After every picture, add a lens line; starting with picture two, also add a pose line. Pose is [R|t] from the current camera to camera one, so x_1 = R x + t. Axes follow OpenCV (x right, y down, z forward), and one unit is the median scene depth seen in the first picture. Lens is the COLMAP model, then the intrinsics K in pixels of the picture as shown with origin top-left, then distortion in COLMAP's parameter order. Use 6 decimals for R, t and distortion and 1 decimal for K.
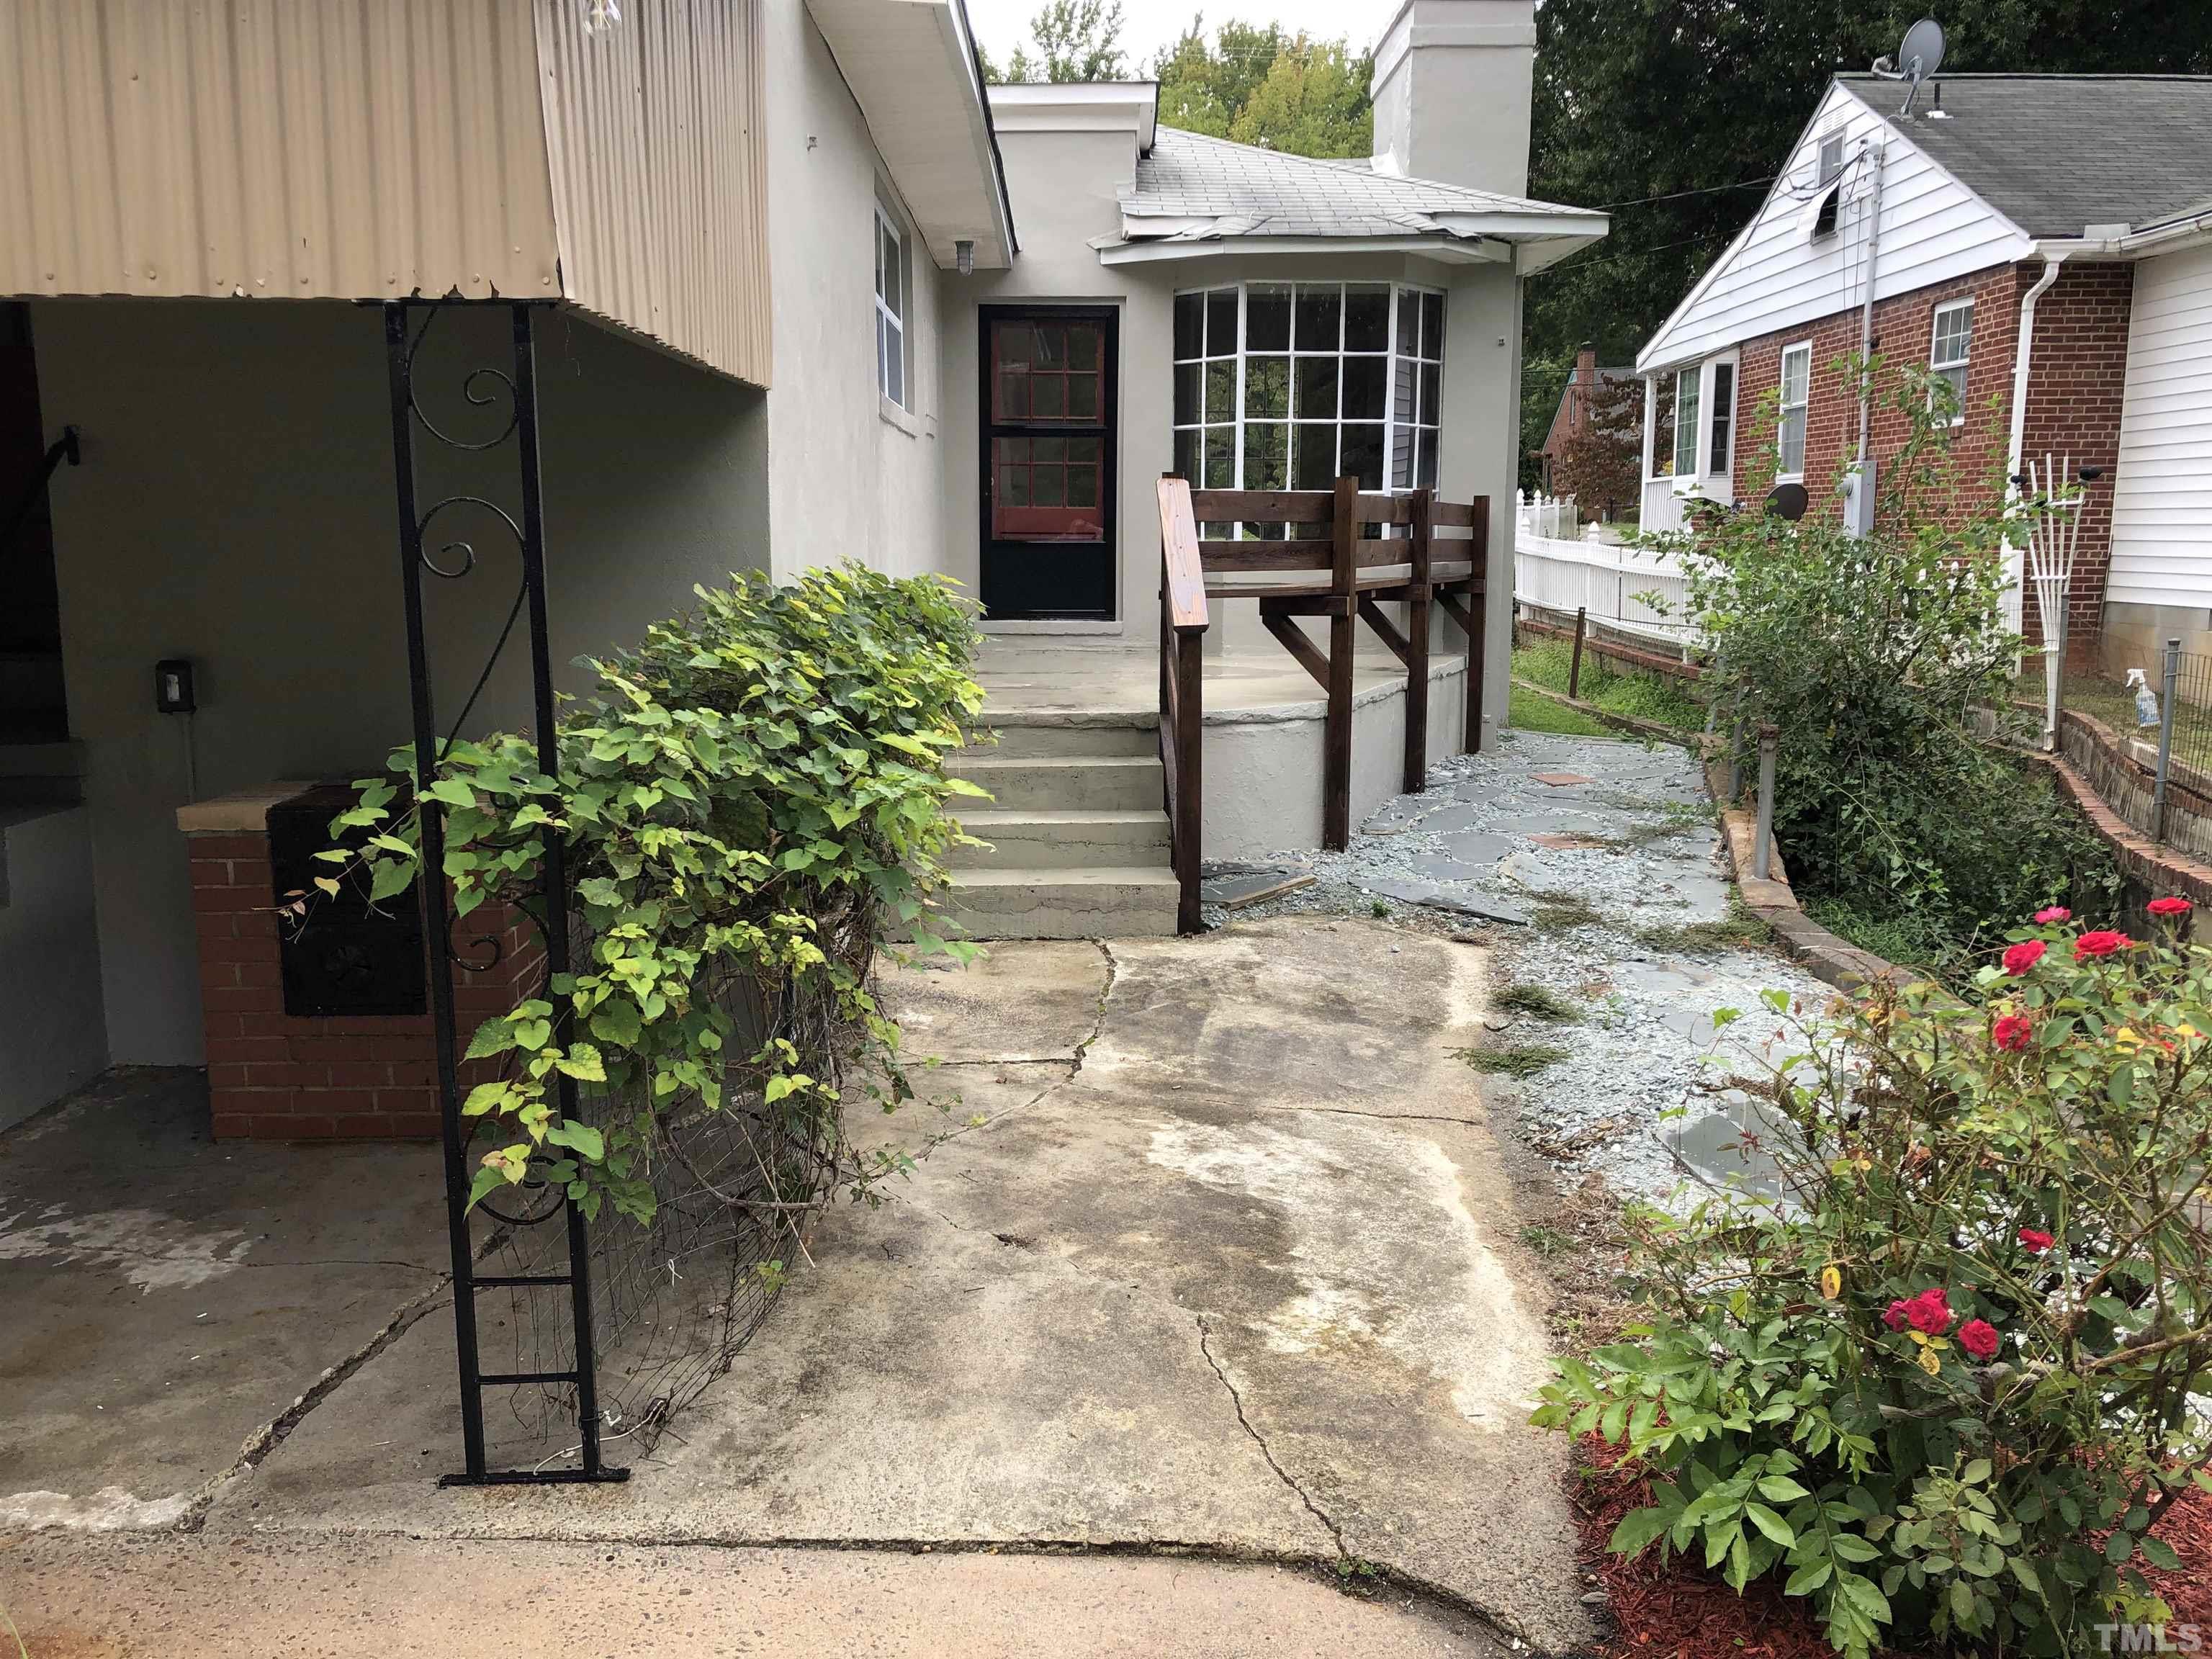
lens RADIAL K [[1814.9, 0, 1099.2], [0, 1814.9, 837.5], [0, 0, 1]] dist [0.030740, -0.008964]
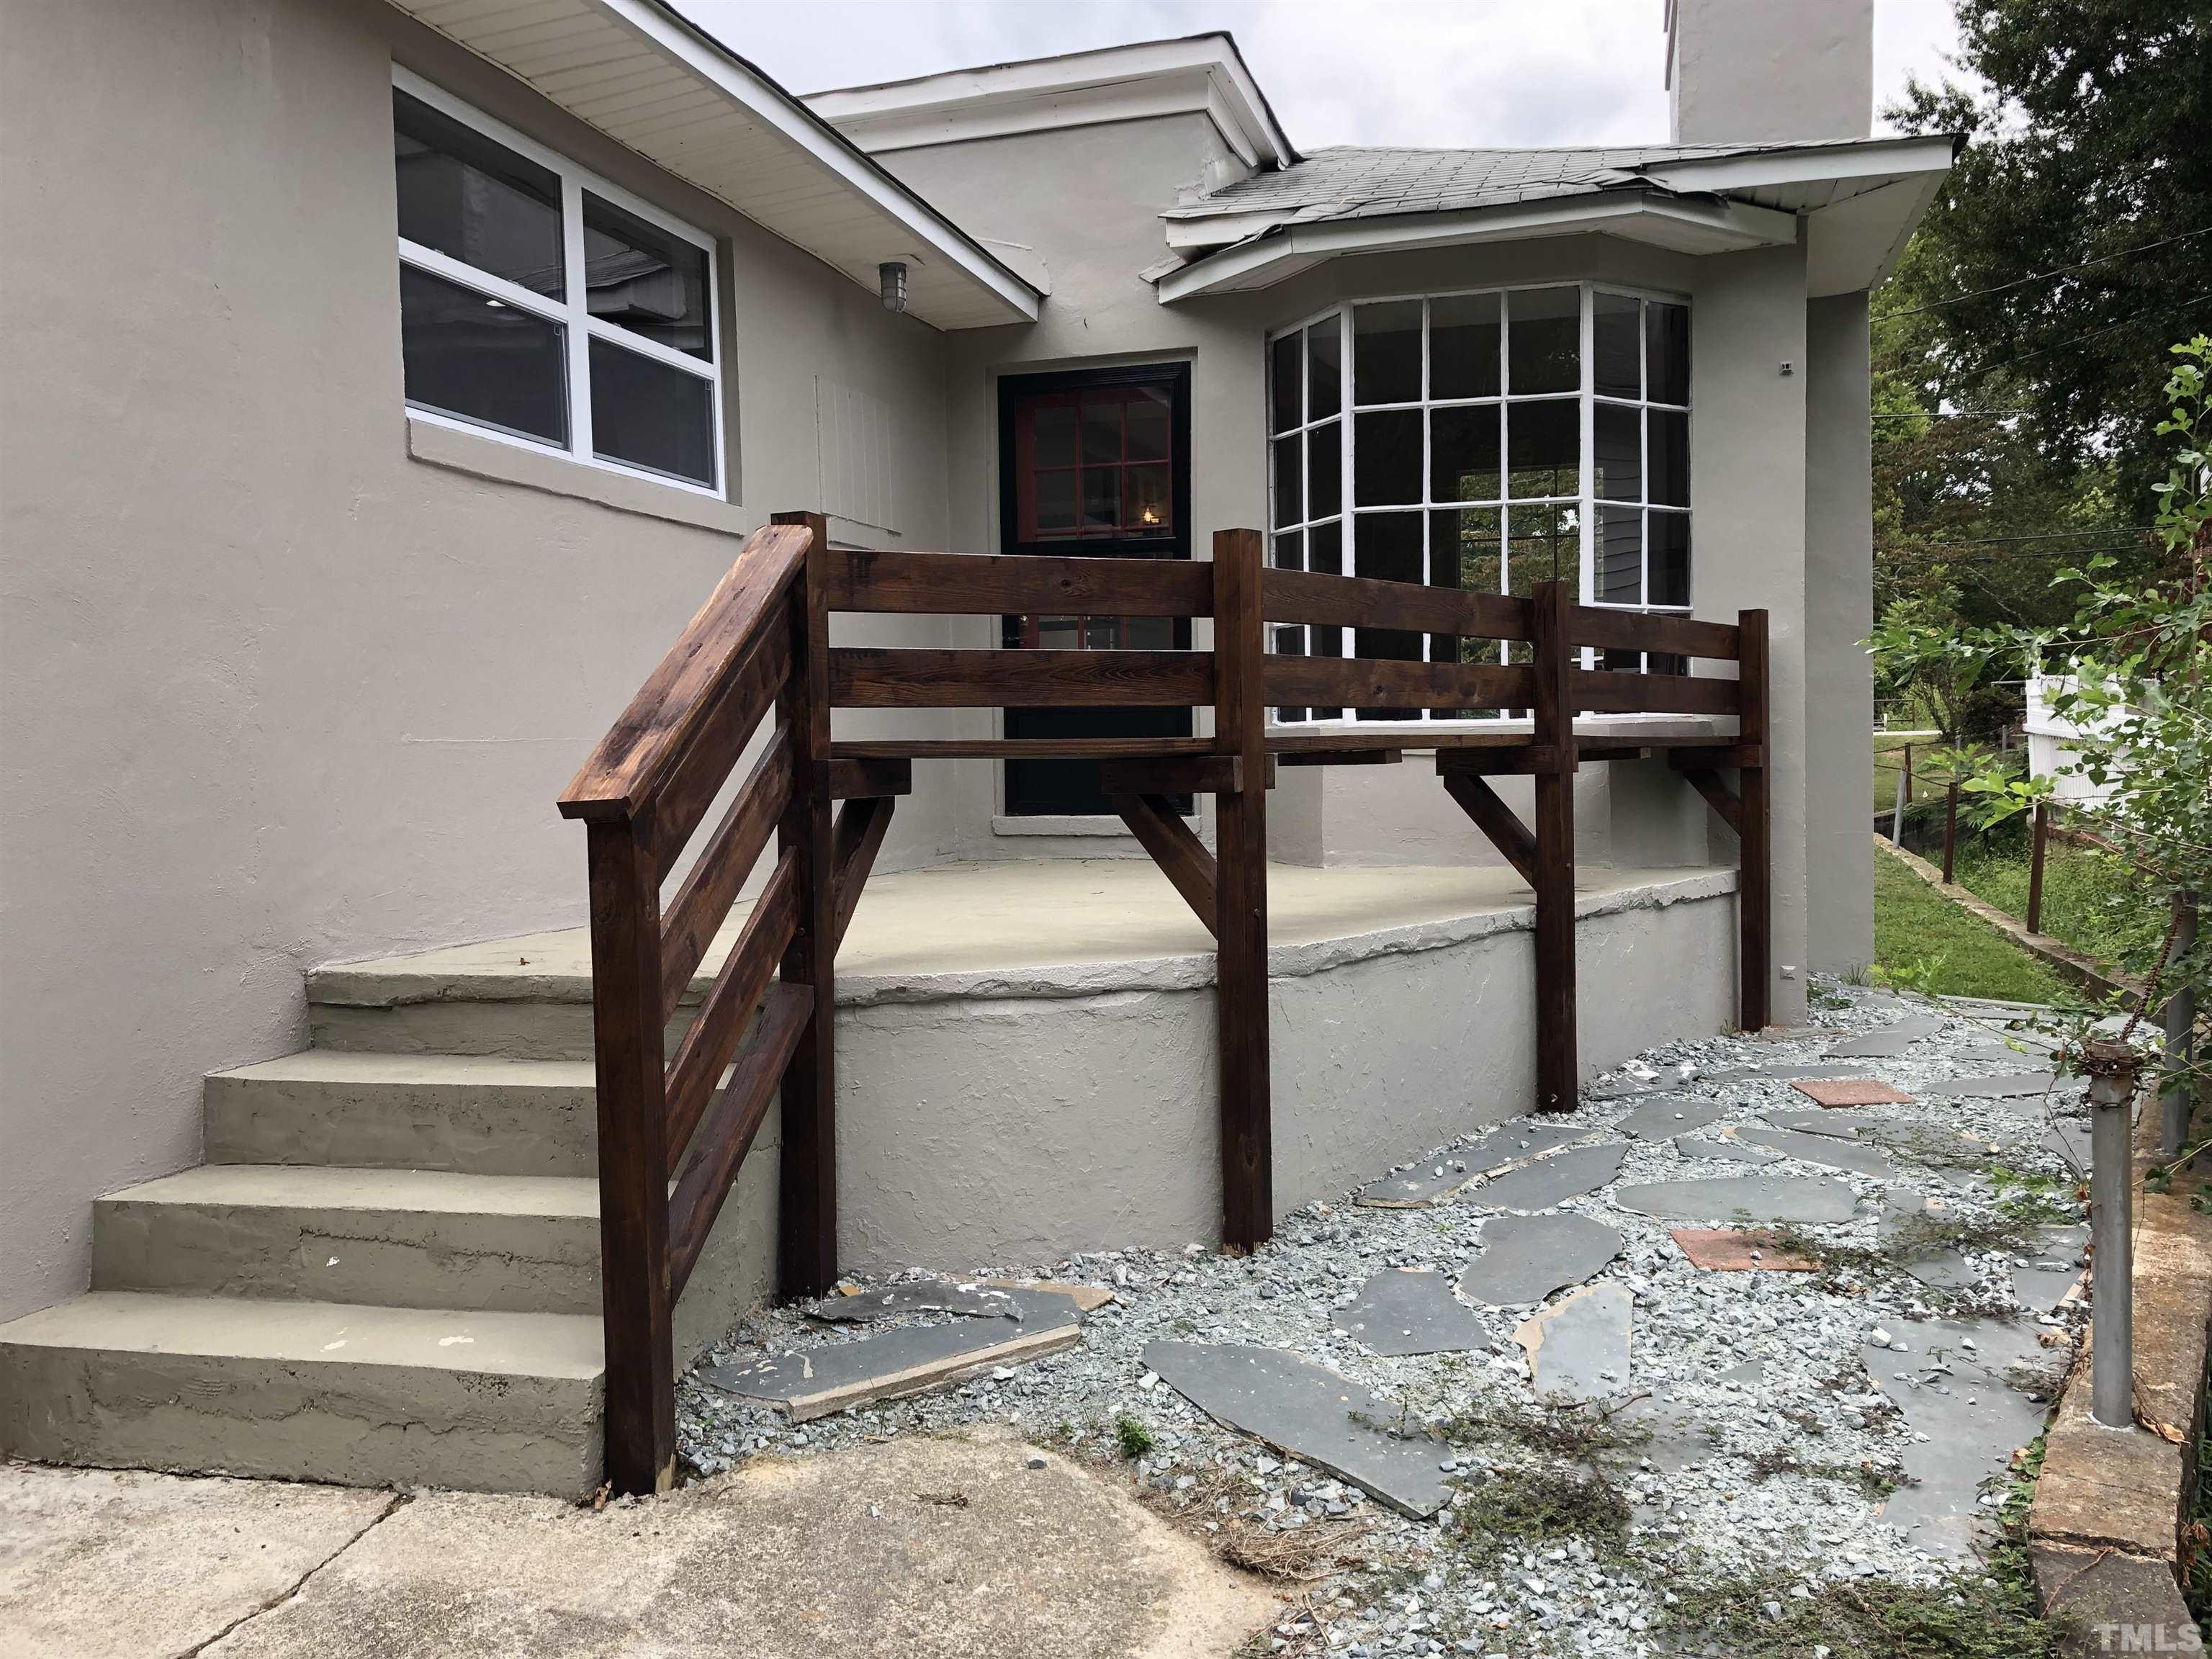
lens RADIAL K [[1814.9, 0, 1110.3], [0, 1814.9, 816.4], [0, 0, 1]] dist [0.030740, -0.008964]
pose [[0.952803, -0.004502, -0.303556, 0.194788], [-0.033398, 0.992267, -0.119545, -0.038785], [0.301746, 0.124041, 0.945285, 0.369453]]
